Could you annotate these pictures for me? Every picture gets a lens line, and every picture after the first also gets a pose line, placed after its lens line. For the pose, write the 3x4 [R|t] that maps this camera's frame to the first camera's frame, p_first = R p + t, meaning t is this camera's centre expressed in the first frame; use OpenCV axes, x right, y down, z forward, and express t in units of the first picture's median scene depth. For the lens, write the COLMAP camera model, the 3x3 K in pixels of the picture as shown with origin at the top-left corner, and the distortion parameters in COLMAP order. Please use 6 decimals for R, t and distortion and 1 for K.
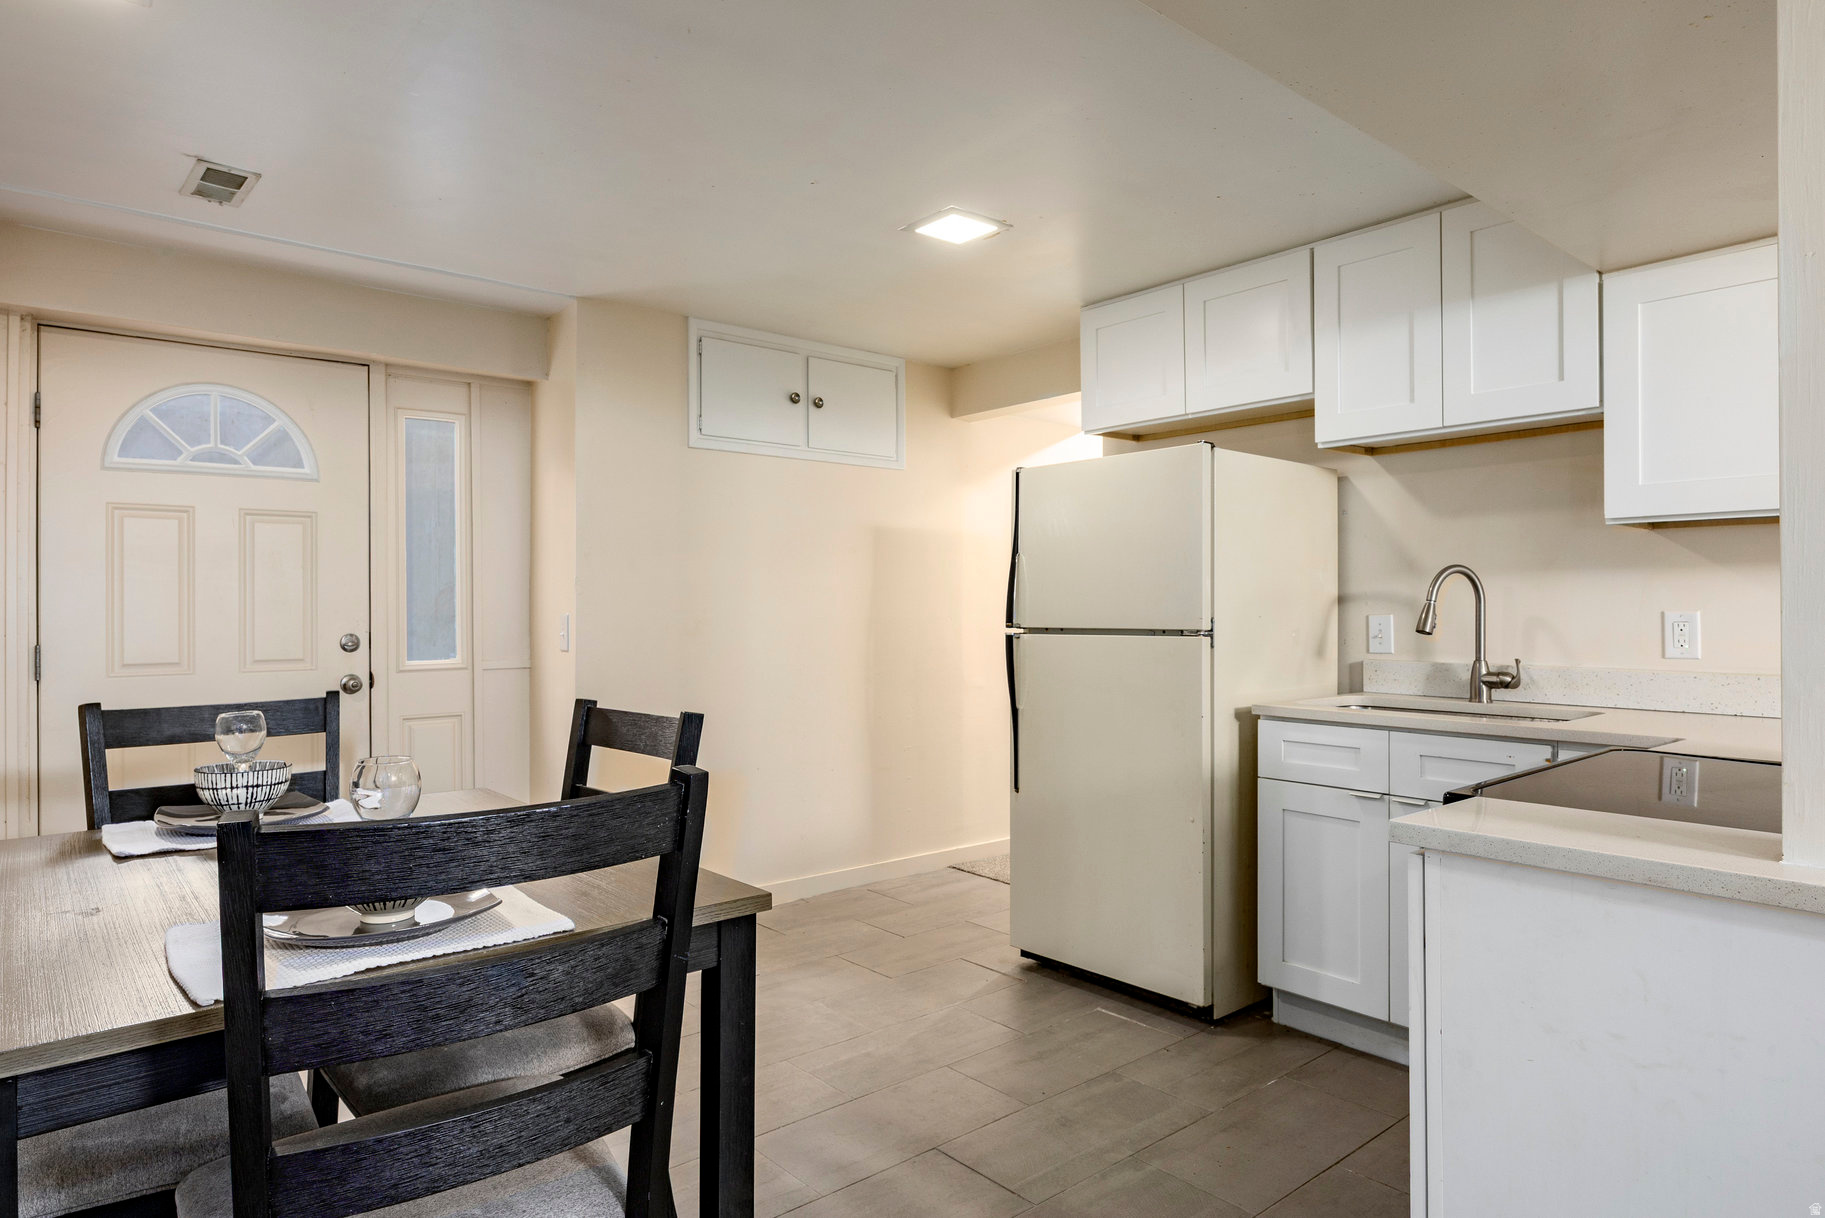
lens RADIAL K [[1064.2, 0, 912.5], [0, 1064.2, 609.0], [0, 0, 1]] dist [-0.003256, 0.000590]
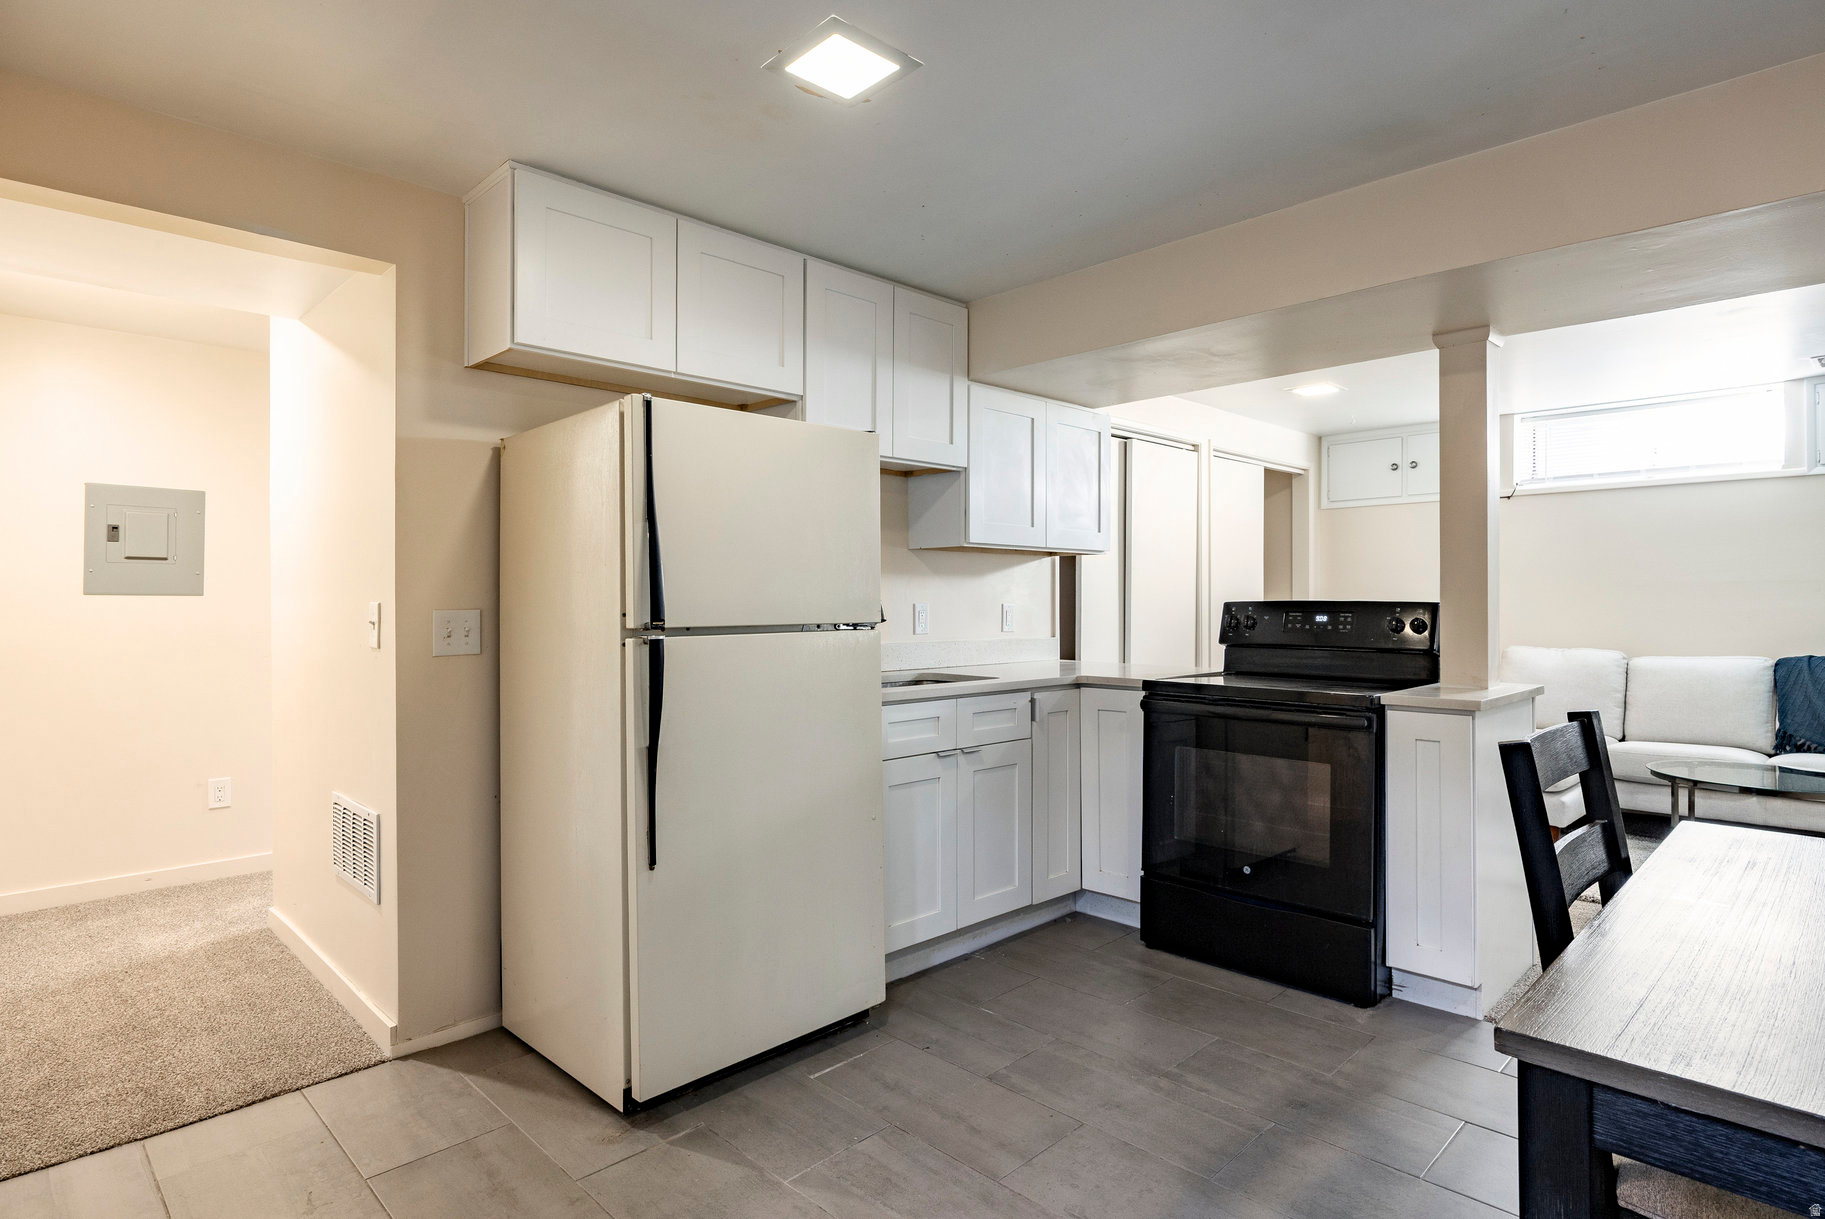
lens RADIAL K [[965.2, 0, 912.5], [0, 965.2, 609.5], [0, 0, 1]] dist [-0.000130, -0.000186]
pose [[-0.075659, -0.004041, 0.997126, -0.581651], [0.001565, 0.999990, 0.004171, 0.003327], [-0.997133, 0.001877, -0.075652, 0.962871]]
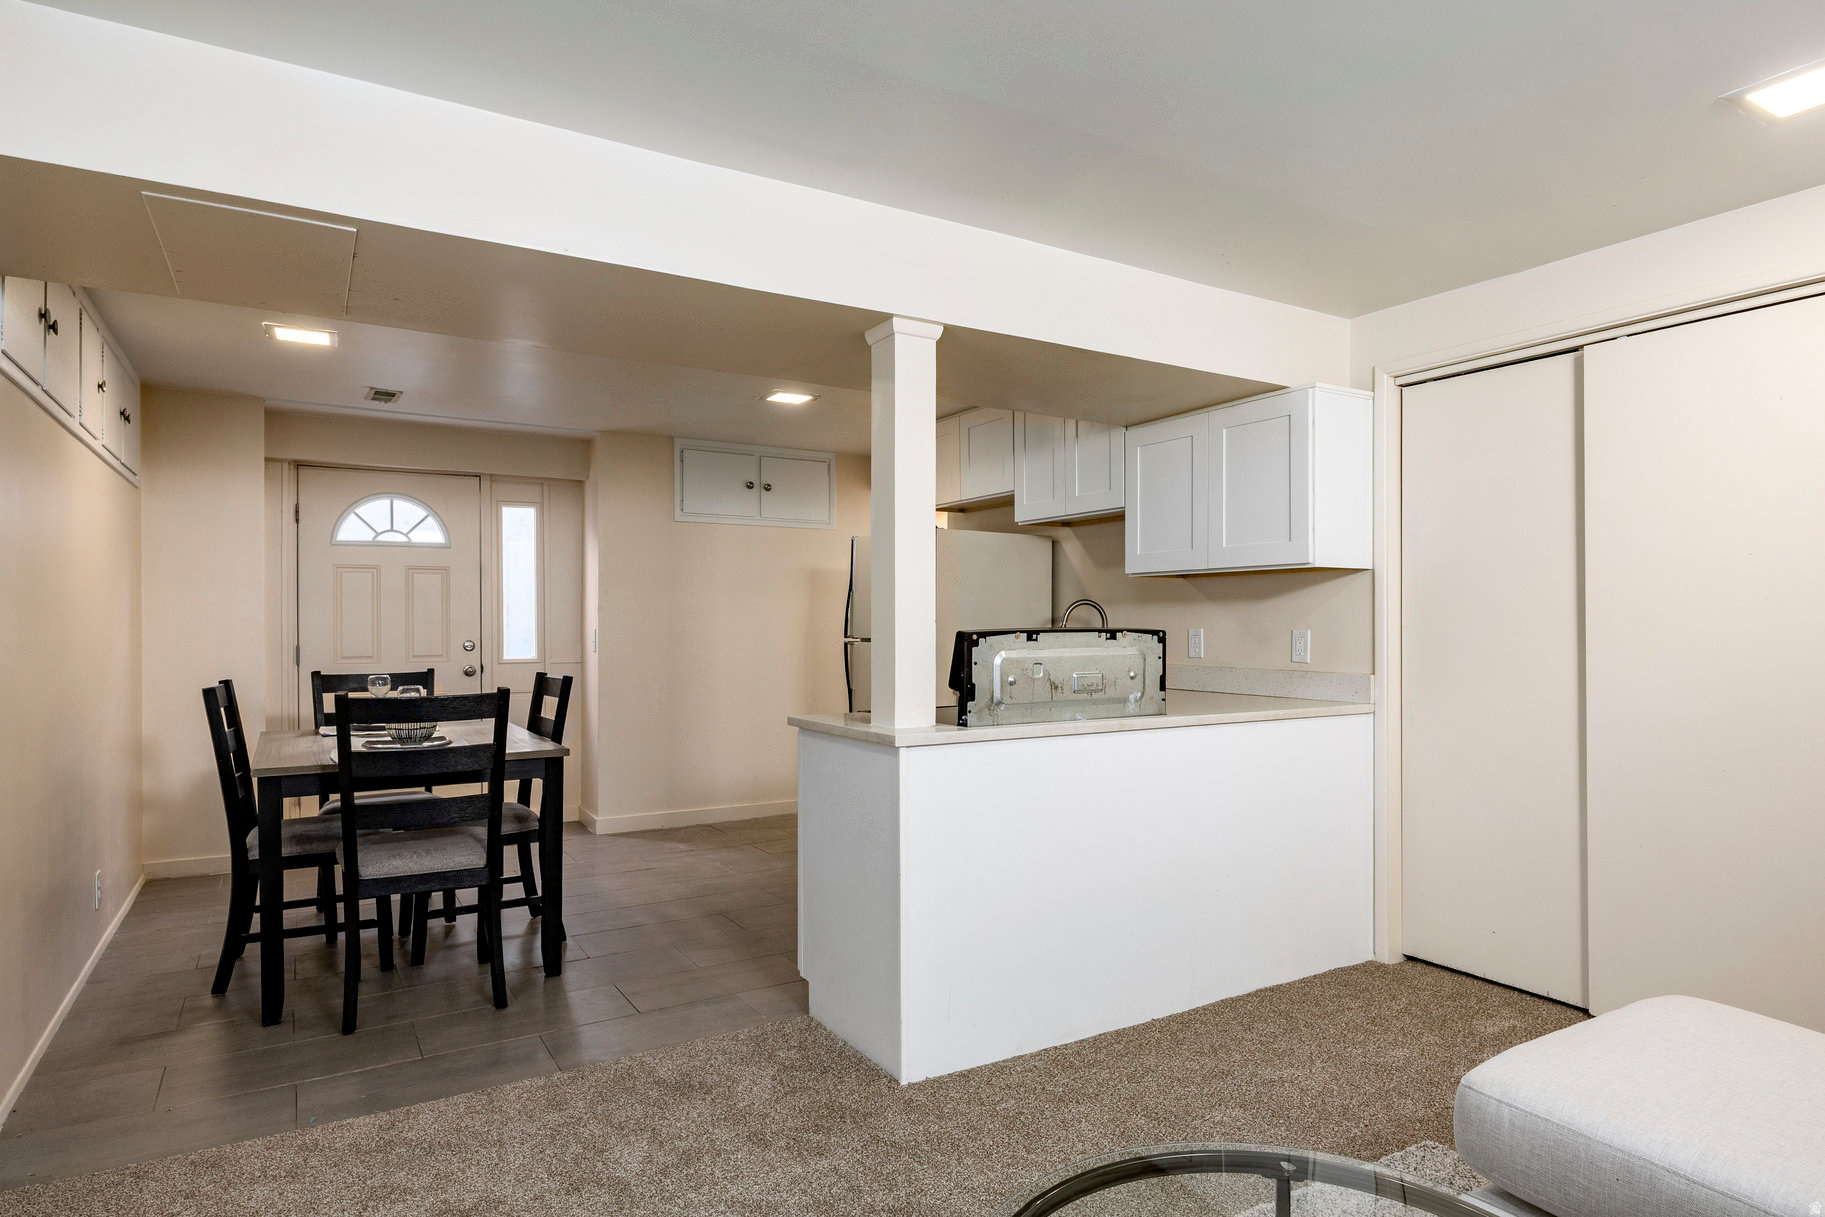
lens RADIAL K [[1028.0, 0, 911.8], [0, 1028.0, 631.7], [0, 0, 1]] dist [-0.000028, -0.000052]
pose [[0.986971, 0.002775, -0.160873, 0.471158], [-0.001422, 0.999963, 0.008523, -0.005209], [0.160891, -0.008184, 0.986938, -0.537545]]
